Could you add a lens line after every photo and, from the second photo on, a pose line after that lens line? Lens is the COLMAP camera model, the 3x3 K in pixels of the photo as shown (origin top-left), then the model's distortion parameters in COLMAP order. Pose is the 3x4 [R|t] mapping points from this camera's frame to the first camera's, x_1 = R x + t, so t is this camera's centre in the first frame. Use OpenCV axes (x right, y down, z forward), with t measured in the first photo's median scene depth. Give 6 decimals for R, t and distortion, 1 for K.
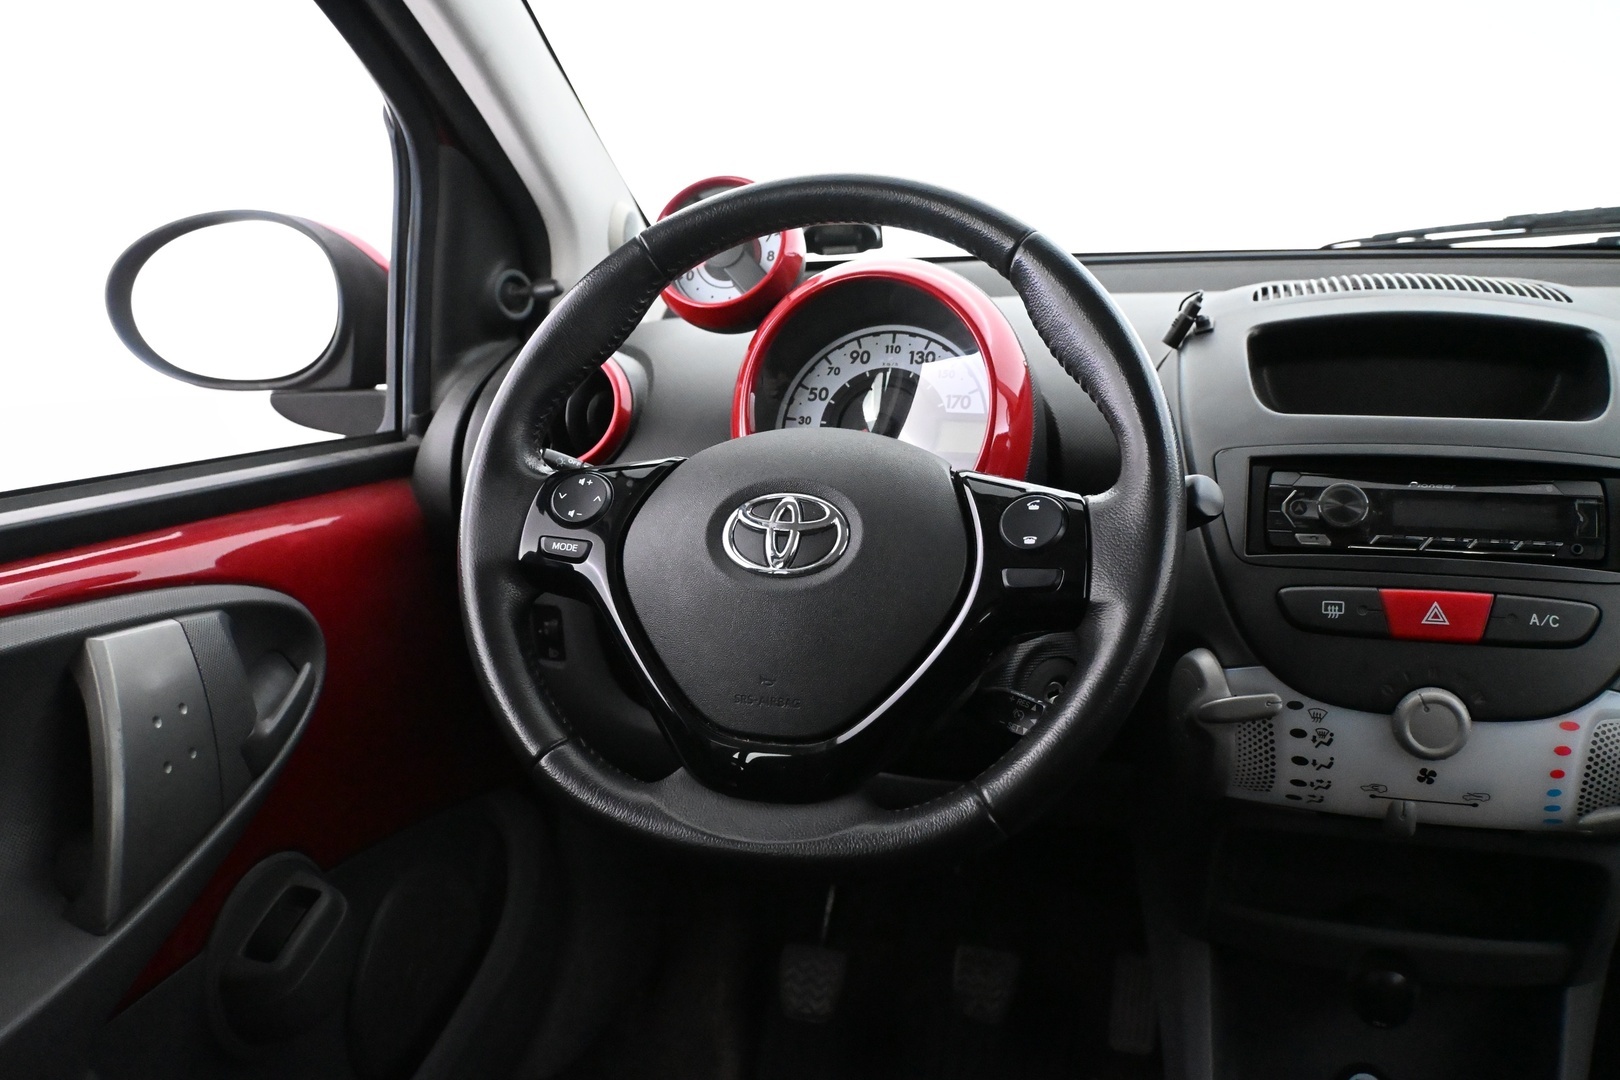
lens RADIAL K [[1445.3, 0, 810.0], [0, 1445.3, 540.0], [0, 0, 1]] dist [-0.010536, -0.004339]
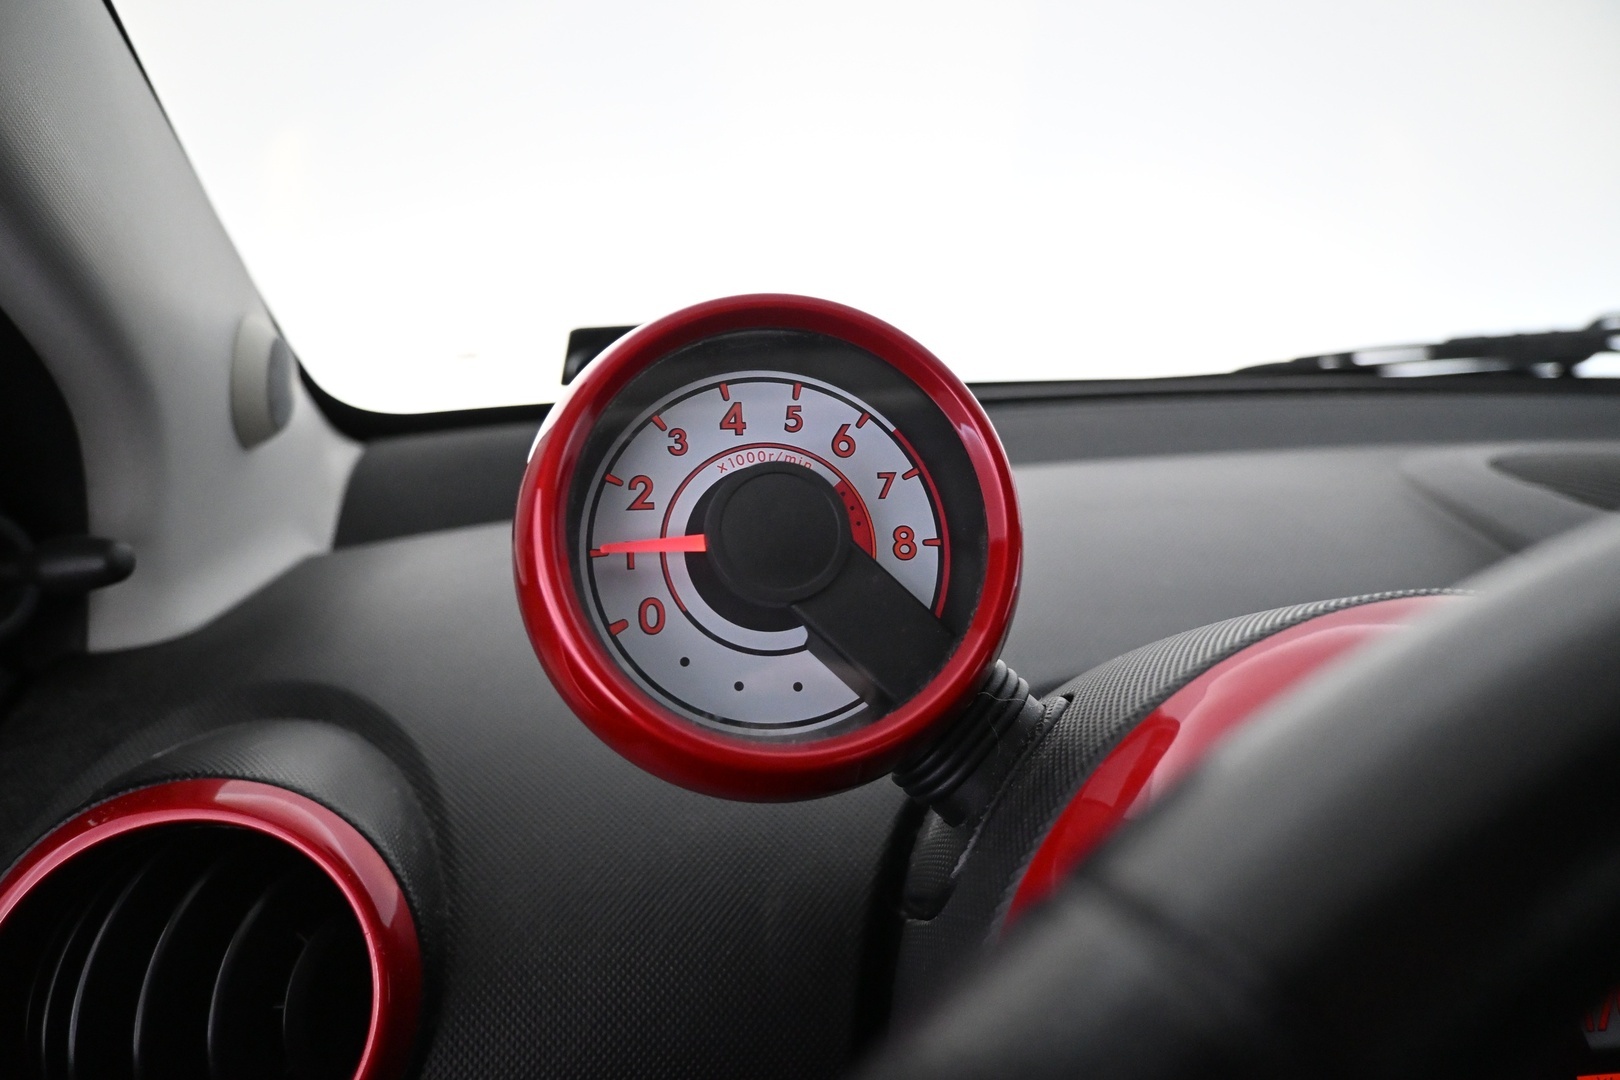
lens RADIAL K [[1092.1, 0, 810.0], [0, 1092.1, 540.0], [0, 0, 1]] dist [-0.004472, 0.004266]
pose [[0.908097, -0.075940, 0.411816, -0.179826], [0.068600, 0.997111, 0.032602, -0.250184], [-0.413102, -0.001355, 0.910684, 0.945951]]
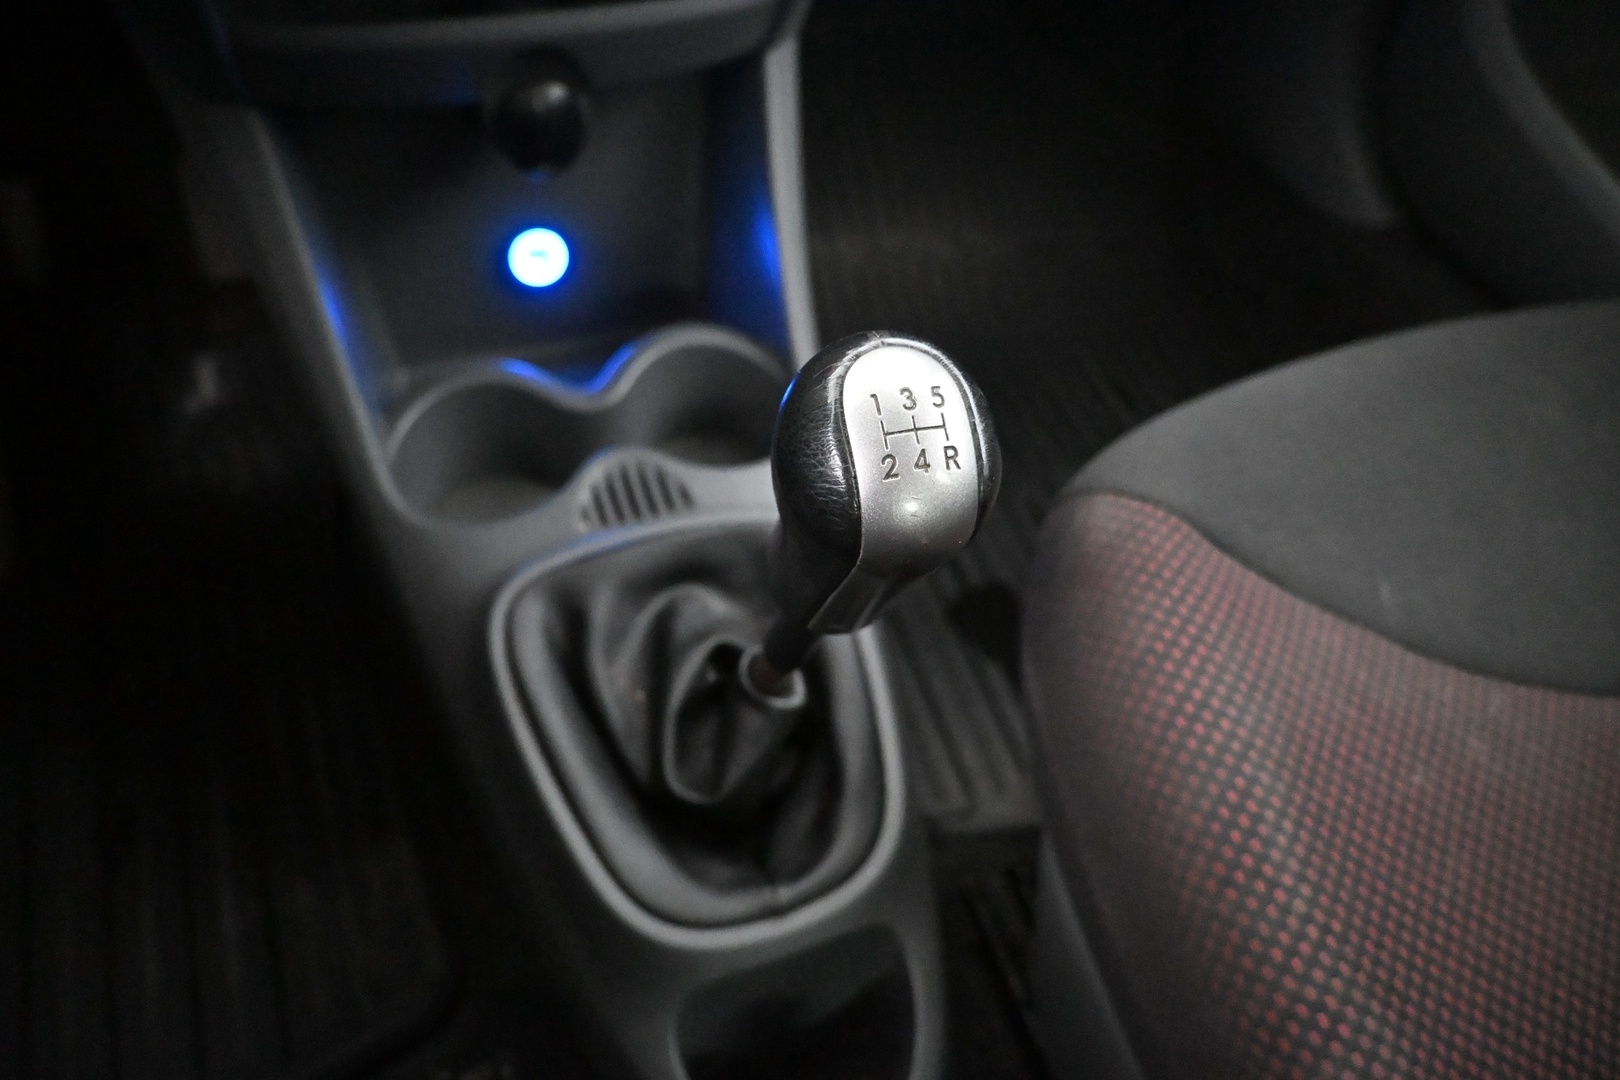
lens RADIAL K [[1092.1, 0, 810.0], [0, 1092.1, 540.0], [0, 0, 1]] dist [-0.004472, 0.004266]
pose [[0.782389, -0.424674, 0.455542, 0.211219], [0.053490, 0.774573, 0.630219, 0.176560], [-0.620489, -0.468709, 0.628733, 0.593460]]
